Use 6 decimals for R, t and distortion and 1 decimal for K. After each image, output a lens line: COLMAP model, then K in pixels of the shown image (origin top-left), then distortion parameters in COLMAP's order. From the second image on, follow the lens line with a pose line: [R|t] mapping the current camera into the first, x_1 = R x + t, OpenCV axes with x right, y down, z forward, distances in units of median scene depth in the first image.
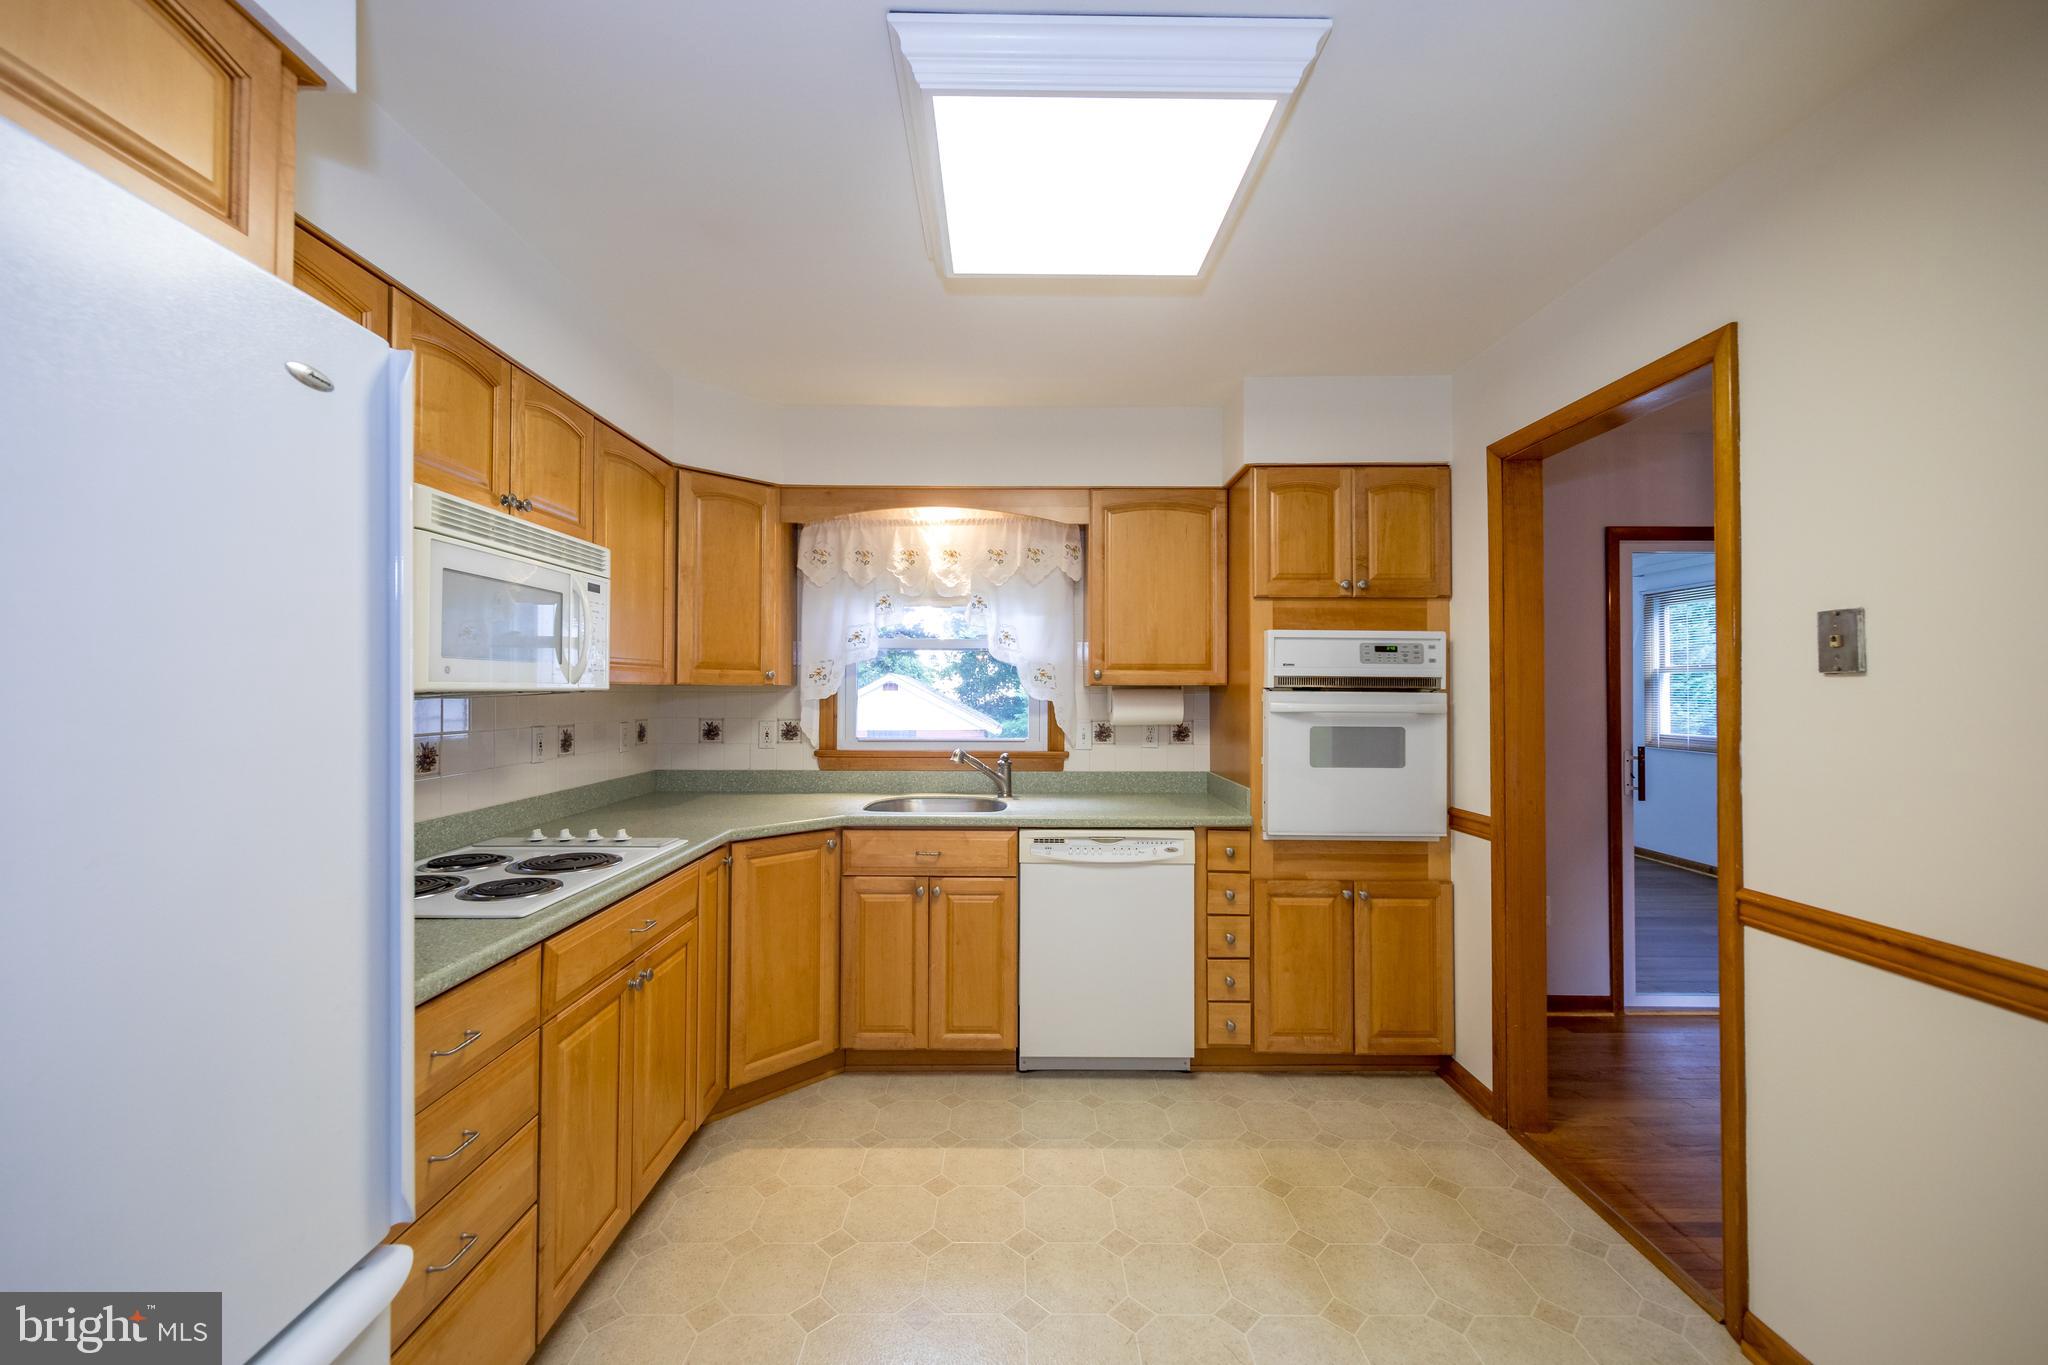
lens RADIAL K [[808.4, 0, 1016.1], [0, 808.4, 682.7], [0, 0, 1]] dist [0.009349, -0.000145]
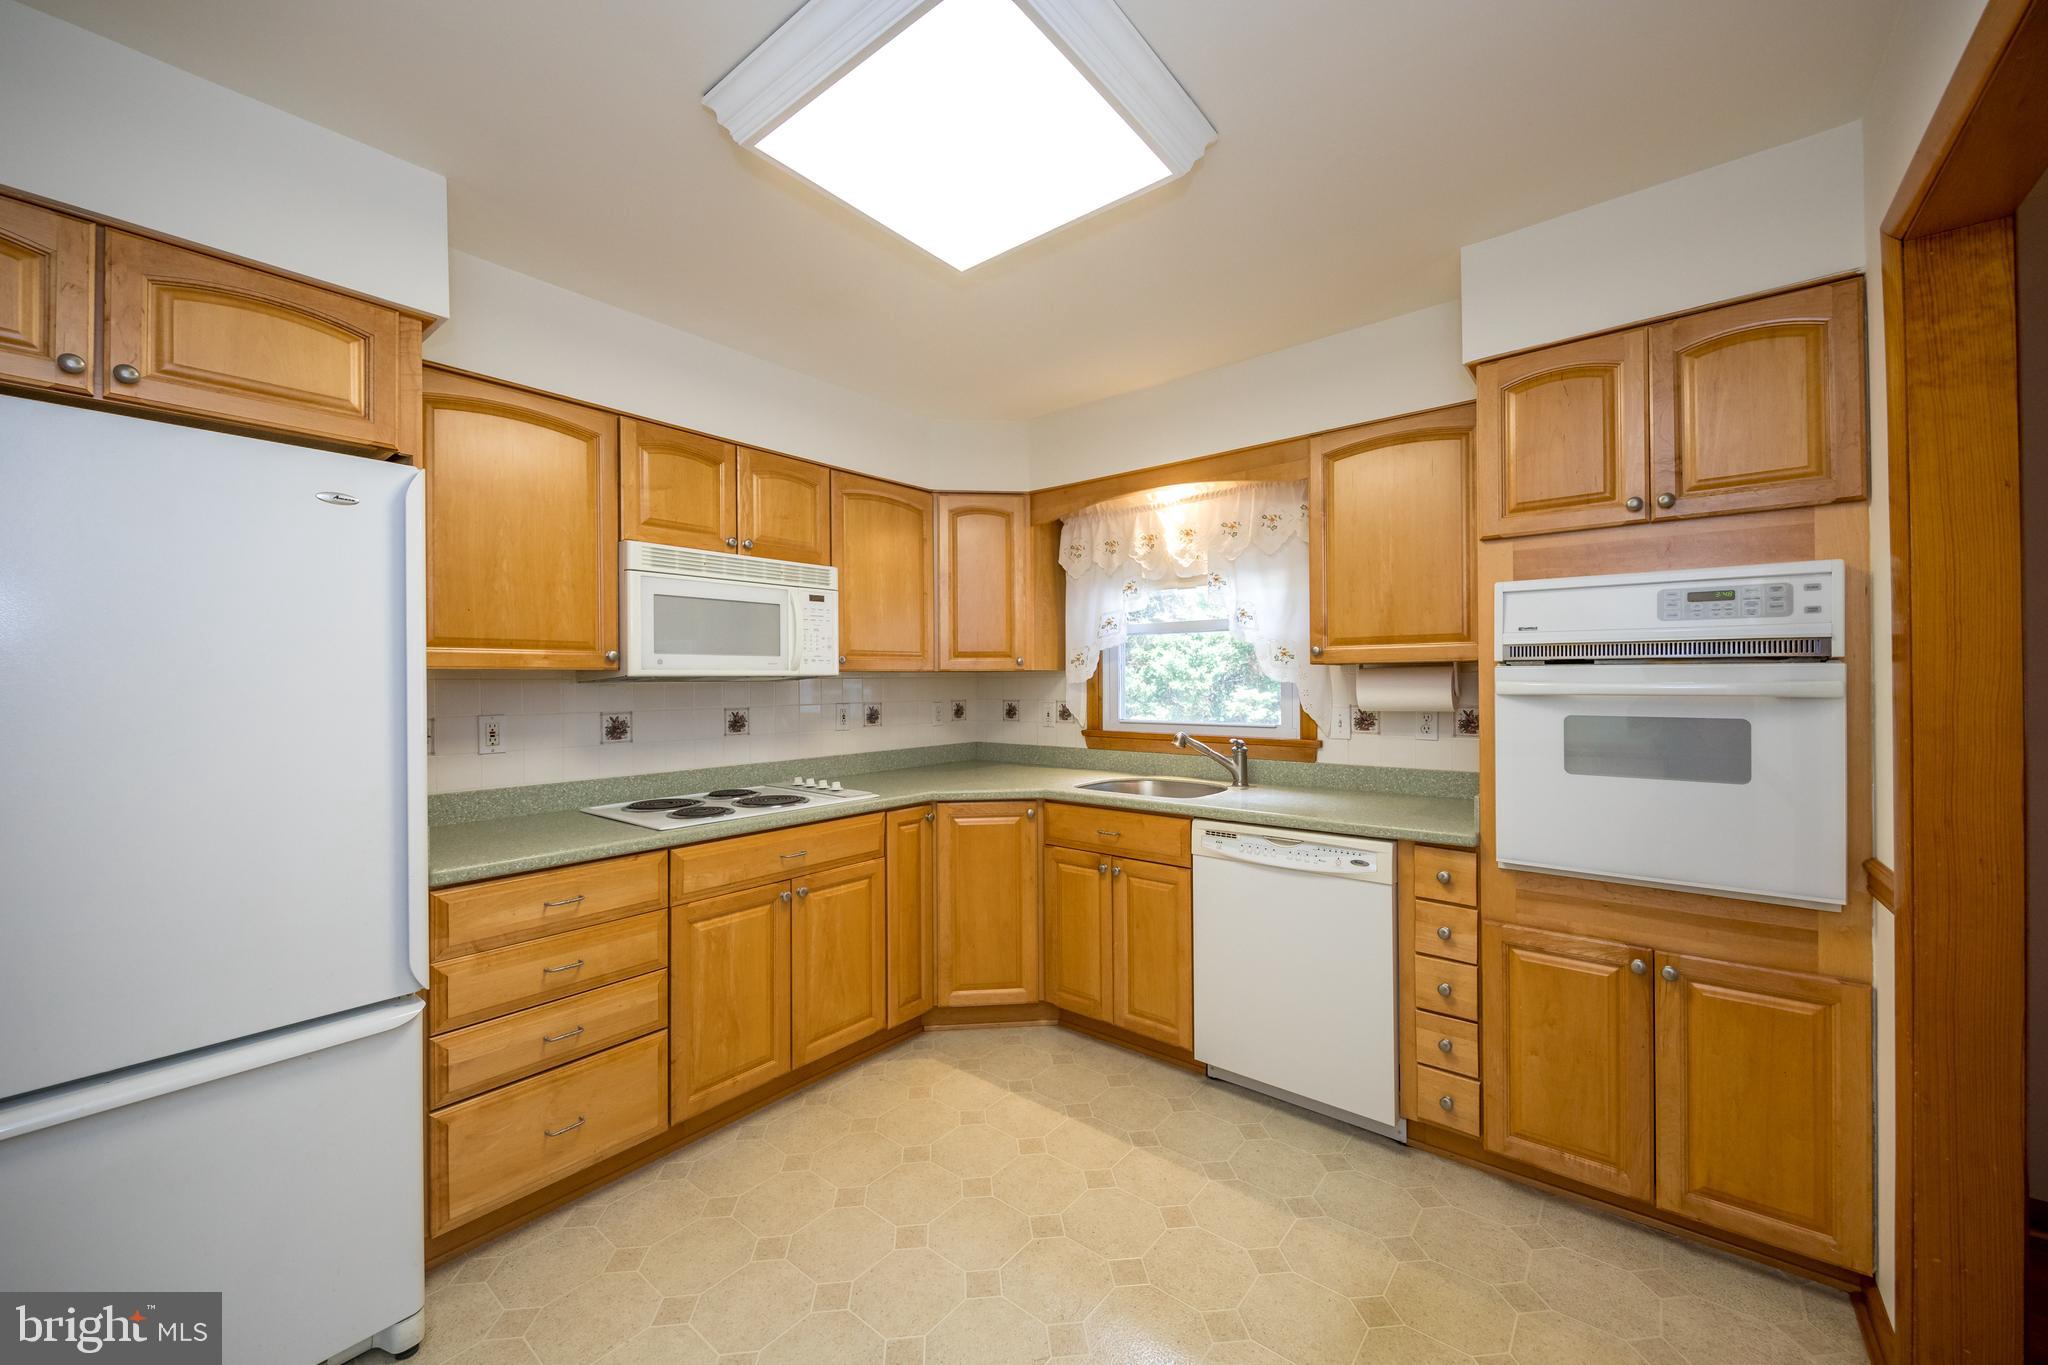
lens RADIAL K [[765.7, 0, 1030.1], [0, 765.7, 679.3], [0, 0, 1]] dist [0.002721, -0.001054]
pose [[0.777184, -0.010119, -0.629192, 0.418308], [0.016258, 0.999860, 0.004001, 0.012735], [0.629063, -0.013339, 0.777240, 0.190585]]
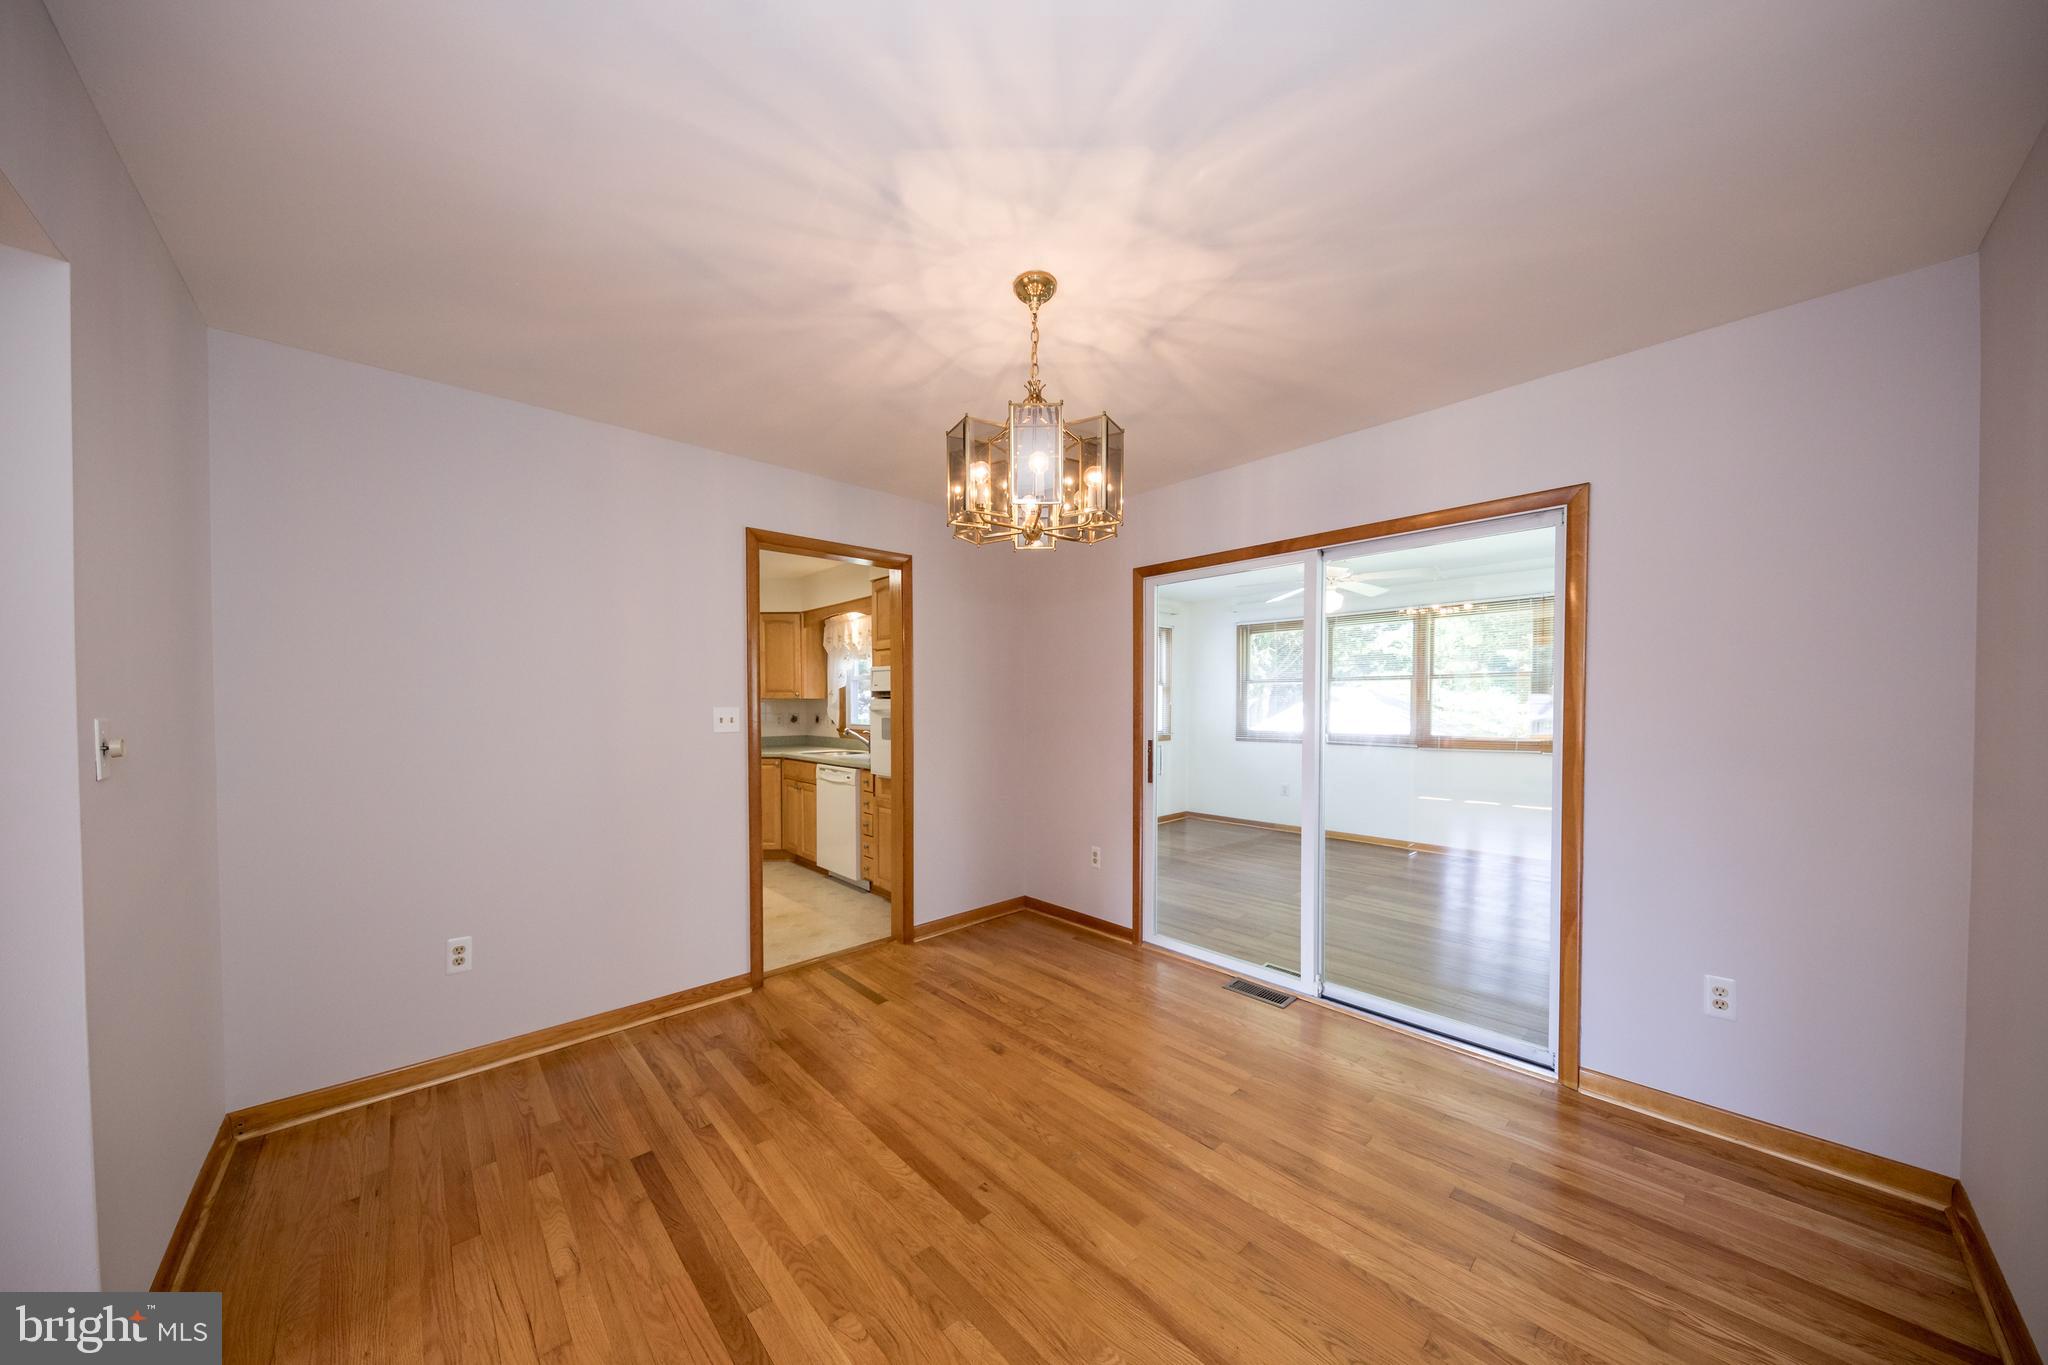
lens RADIAL K [[652.5, 0, 1035.3], [0, 652.5, 716.8], [0, 0, 1]] dist [-0.000190, -0.001039]
pose [[0.691228, 0.009377, -0.722576, 1.689041], [0.012087, 0.999626, 0.024535, 0.019389], [0.722536, -0.025693, 0.690856, 0.208623]]
